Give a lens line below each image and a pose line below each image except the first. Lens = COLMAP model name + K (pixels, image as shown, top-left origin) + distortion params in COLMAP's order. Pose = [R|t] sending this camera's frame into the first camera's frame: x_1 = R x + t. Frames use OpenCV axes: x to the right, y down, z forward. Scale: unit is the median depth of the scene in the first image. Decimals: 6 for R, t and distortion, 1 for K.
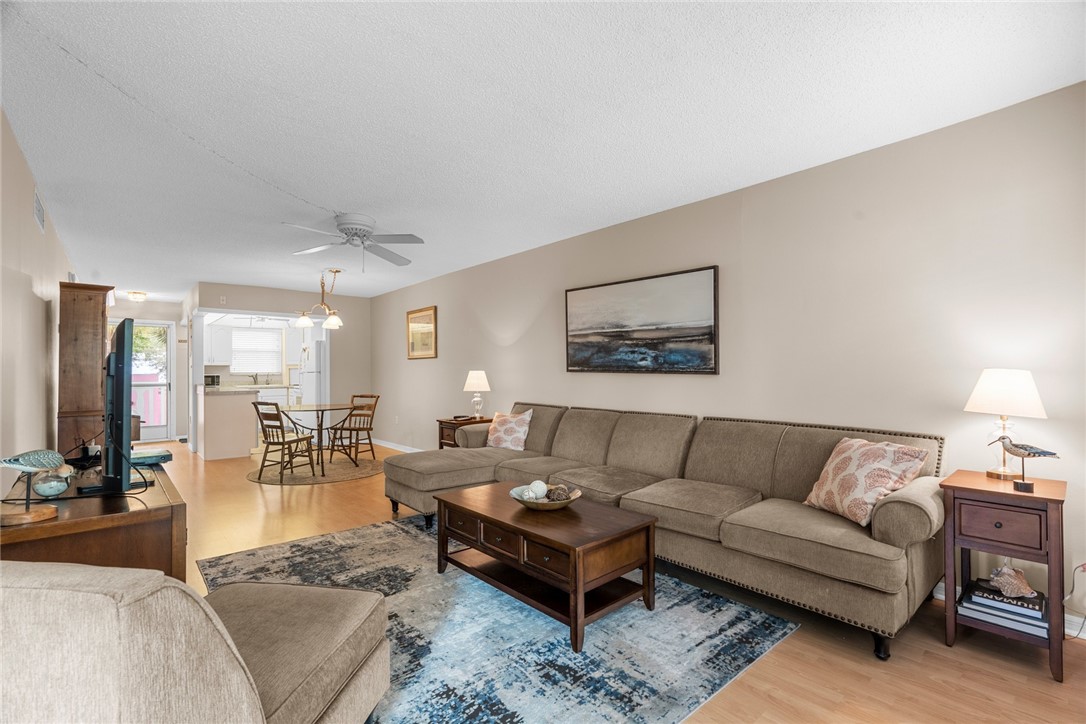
lens RADIAL K [[492.3, 0, 547.3], [0, 492.3, 365.8], [0, 0, 1]] dist [-0.002883, 0.001716]
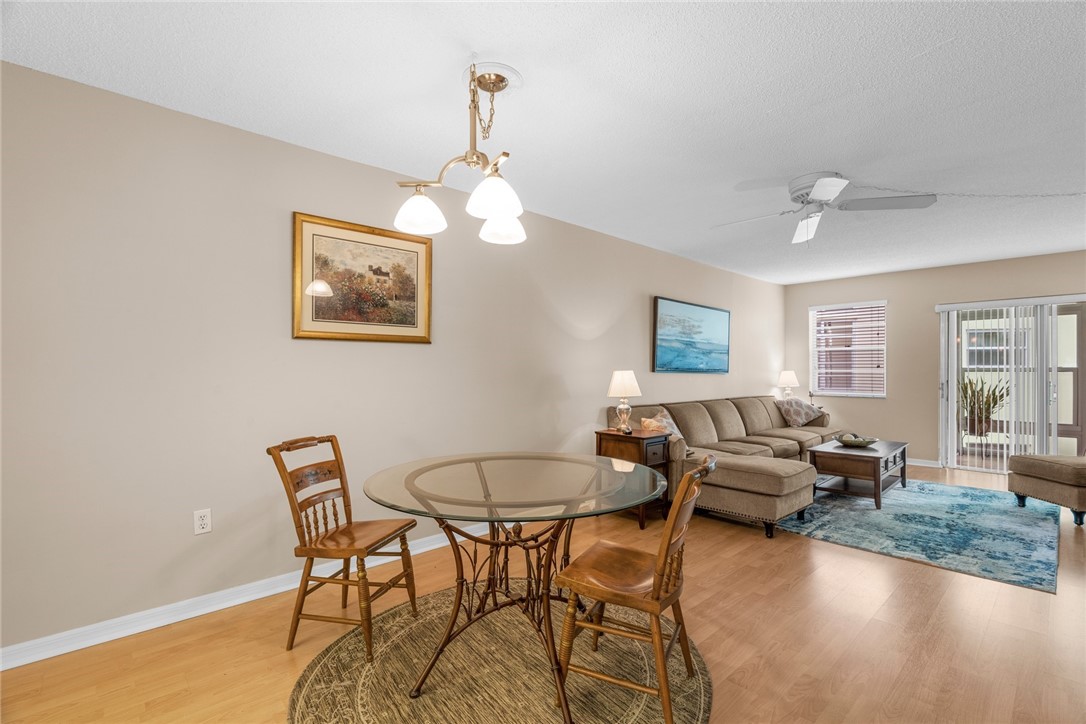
lens RADIAL K [[492.3, 0, 547.0], [0, 492.3, 369.0], [0, 0, 1]] dist [-0.002883, 0.001716]
pose [[-0.033911, 0.015767, 0.999300, -1.074678], [-0.008004, 0.999839, -0.016047, 0.025934], [-0.999393, -0.008542, -0.033780, 1.334430]]
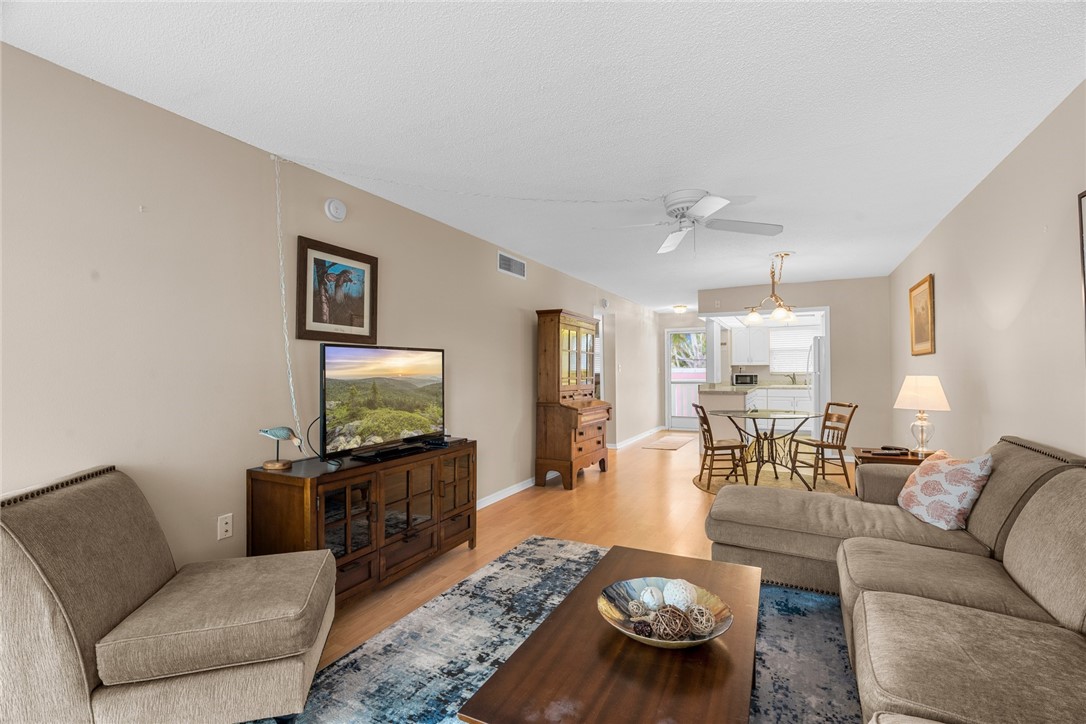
lens RADIAL K [[492.3, 0, 542.6], [0, 492.3, 367.4], [0, 0, 1]] dist [-0.002883, 0.001716]
pose [[0.368807, -0.002744, -0.929502, 0.282536], [0.011990, 0.999926, 0.001805, -0.007122], [0.929429, -0.011811, 0.368813, 0.412668]]
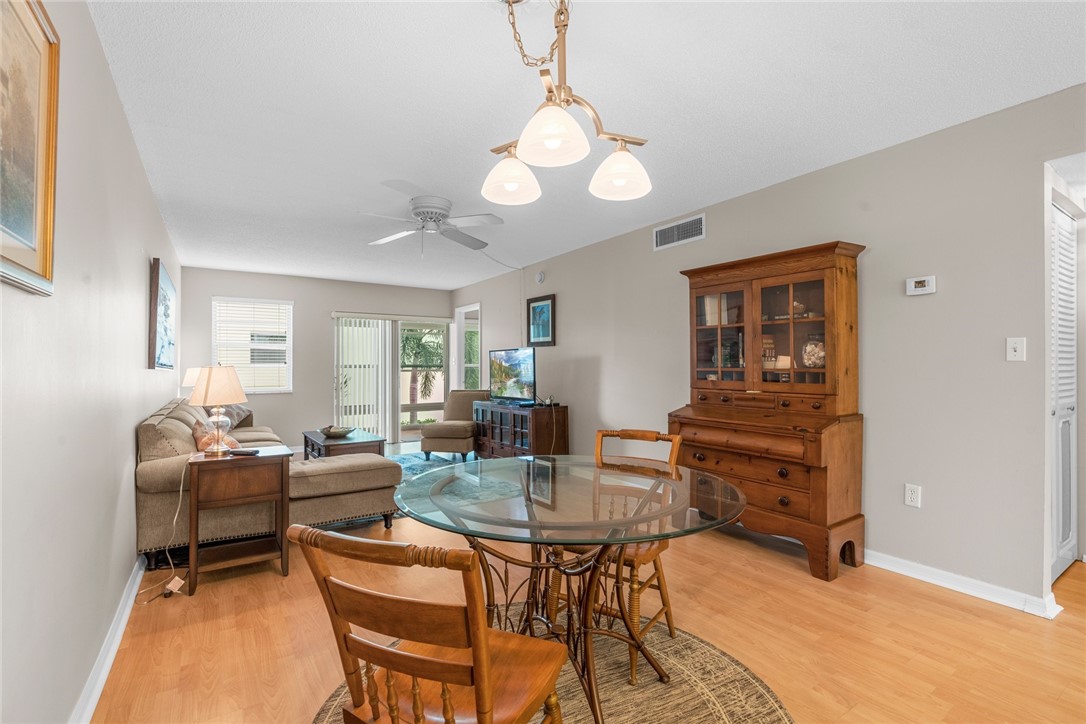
lens RADIAL K [[492.3, 0, 548.9], [0, 492.3, 359.6], [0, 0, 1]] dist [-0.002883, 0.001716]
pose [[-0.994393, 0.015631, 0.104590, -0.644690], [0.012844, 0.999546, -0.027268, 0.027490], [-0.104969, -0.025772, -0.994142, 1.739838]]
